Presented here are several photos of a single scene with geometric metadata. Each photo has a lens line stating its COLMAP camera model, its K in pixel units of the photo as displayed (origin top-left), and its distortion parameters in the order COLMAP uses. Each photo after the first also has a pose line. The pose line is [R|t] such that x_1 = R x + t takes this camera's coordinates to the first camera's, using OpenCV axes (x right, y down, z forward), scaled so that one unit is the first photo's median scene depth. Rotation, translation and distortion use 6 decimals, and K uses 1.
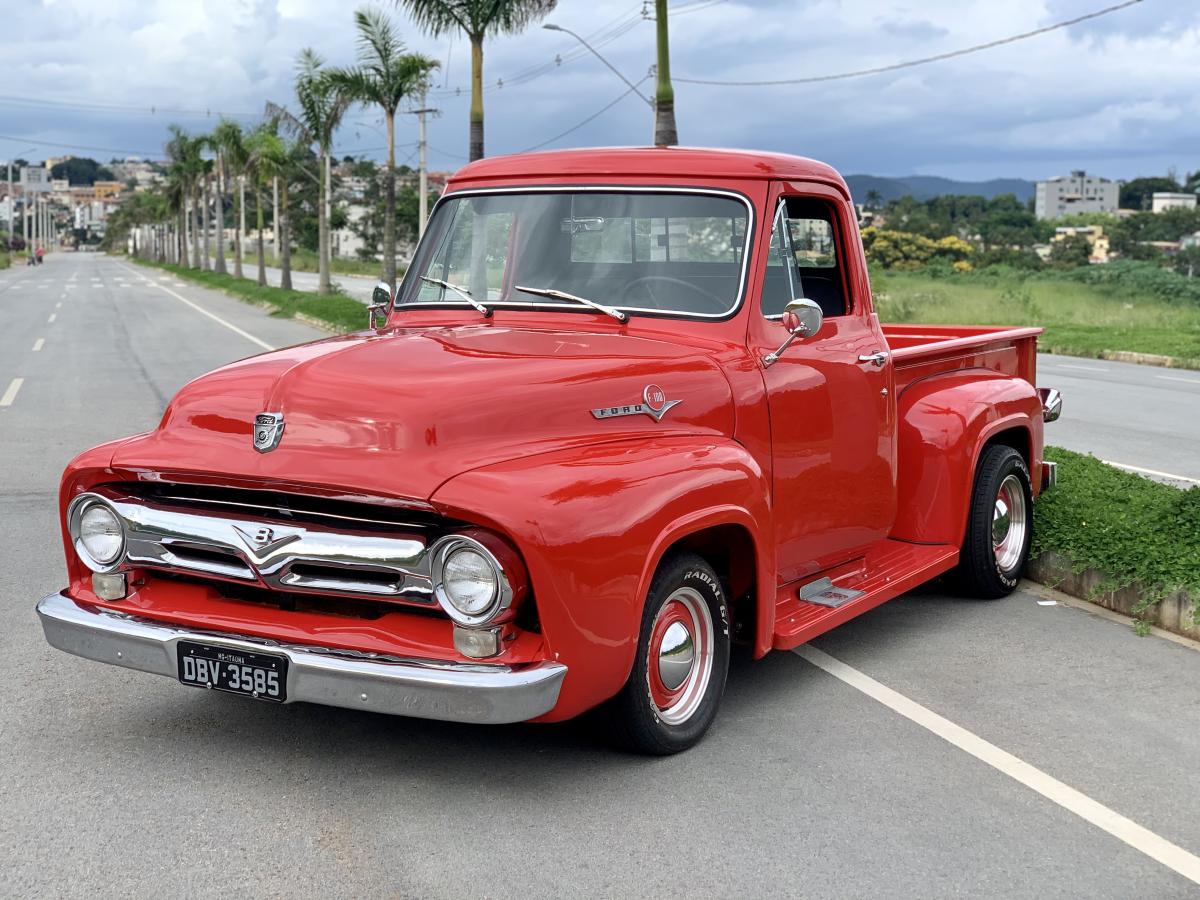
lens RADIAL K [[1781.2, 0, 585.1], [0, 1781.2, 427.2], [0, 0, 1]] dist [0.067971, 0.000000]
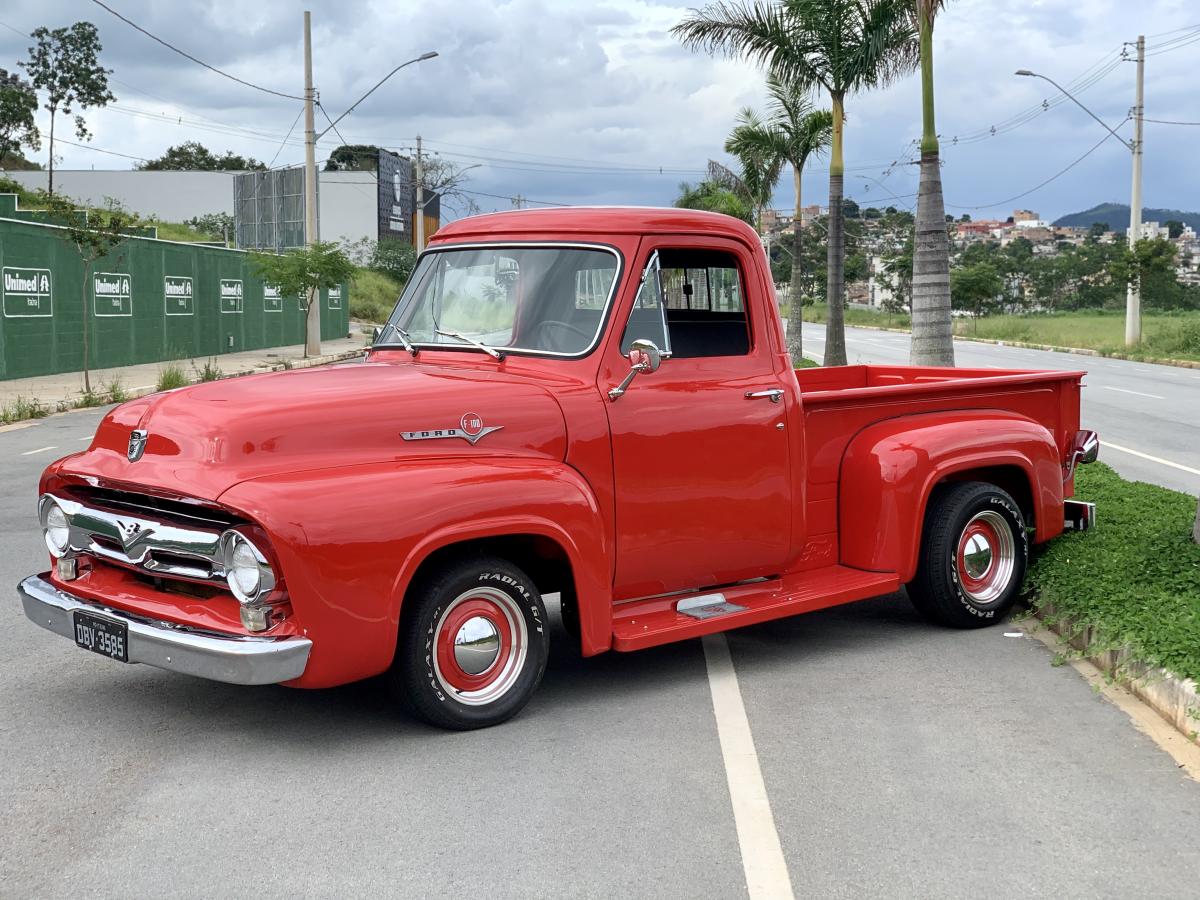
lens RADIAL K [[1781.2, 0, 588.0], [0, 1781.2, 442.0], [0, 0, 1]] dist [0.067971, 0.000000]
pose [[0.956005, 0.015959, -0.292917, 0.440431], [-0.022002, 0.999607, -0.017348, 0.013491], [0.292525, 0.023029, 0.955981, -0.089262]]
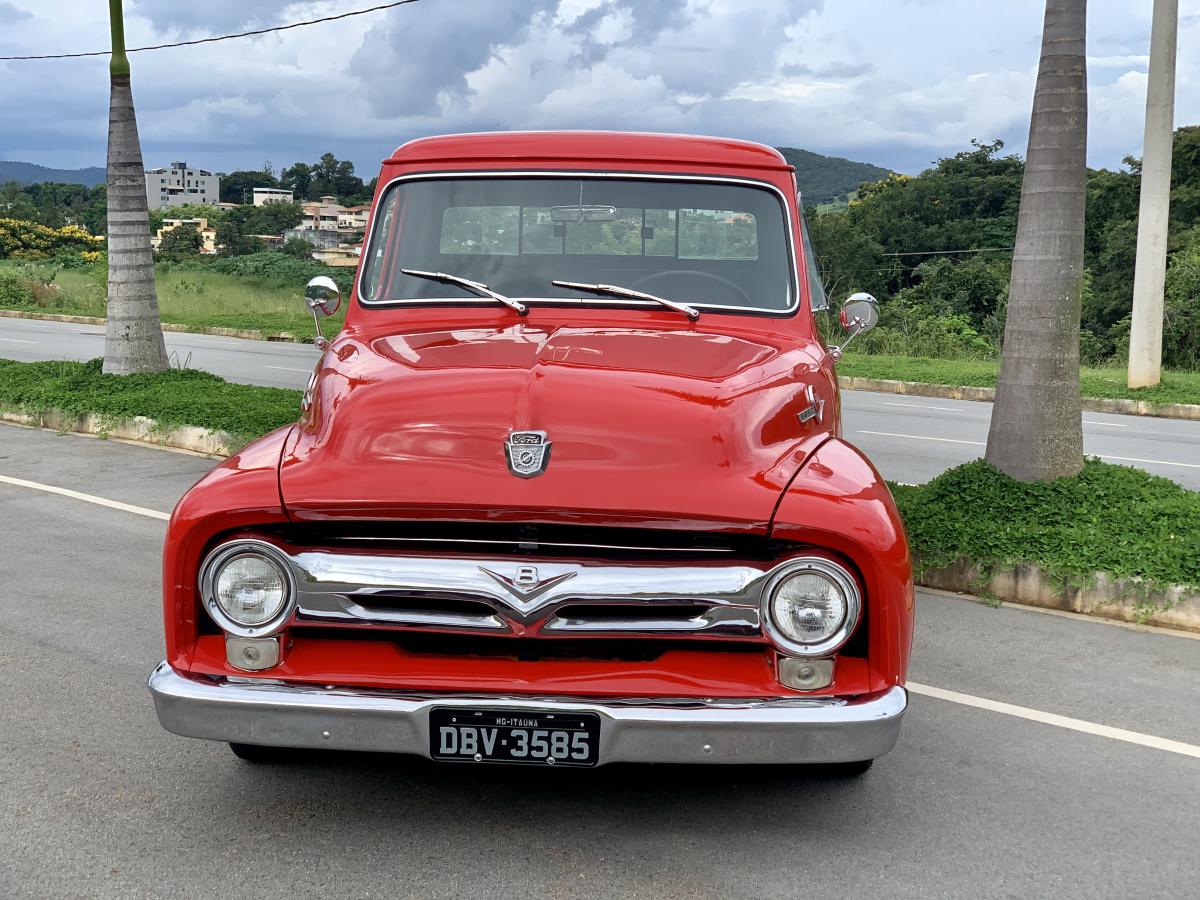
lens RADIAL K [[1781.2, 0, 576.4], [0, 1781.2, 452.7], [0, 0, 1]] dist [0.067971, 0.000000]
pose [[0.885613, -0.045789, 0.462162, -0.498549], [0.036824, 0.998918, 0.028404, -0.019116], [-0.462962, -0.008137, 0.886341, 0.212804]]
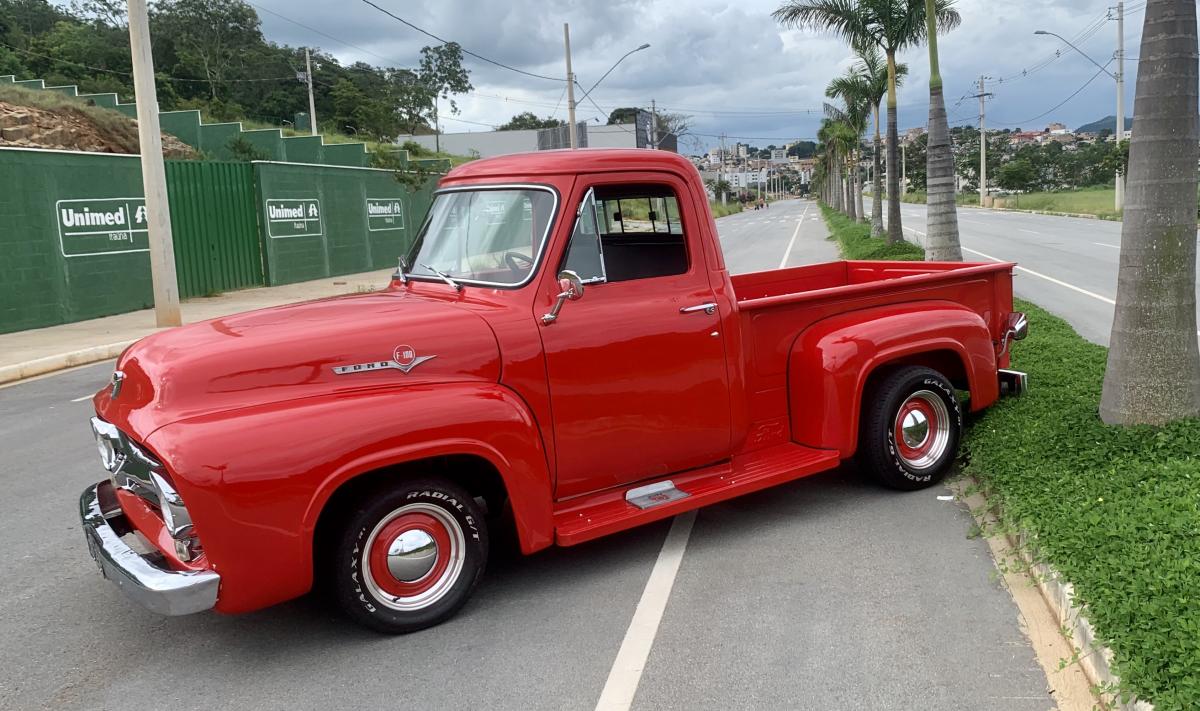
lens RADIAL K [[1093.0, 0, 658.7], [0, 1093.0, 336.6], [0, 0, 1]] dist [0.035471, 0.000000]
pose [[0.917653, -0.004535, -0.397357, 0.509679], [0.017561, 0.999421, 0.029148, -0.048510], [0.396994, -0.033725, 0.917201, 0.334754]]
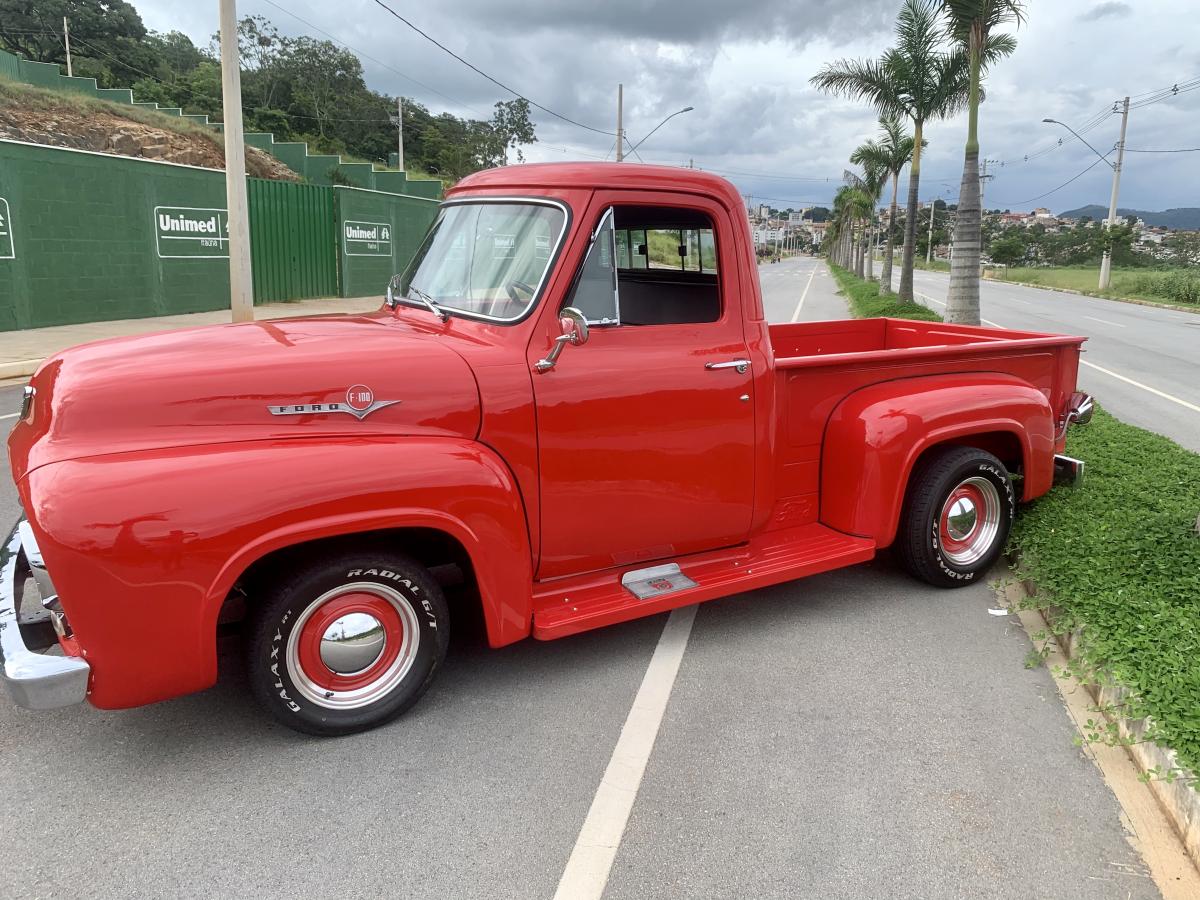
lens RADIAL K [[922.2, 0, 614.5], [0, 922.2, 425.6], [0, 0, 1]] dist [0.006467, -0.007821]
pose [[0.885388, 0.101138, -0.453718, 0.405346], [-0.063066, 0.993155, 0.098316, -0.060734], [0.460555, -0.058434, 0.885706, 0.573049]]
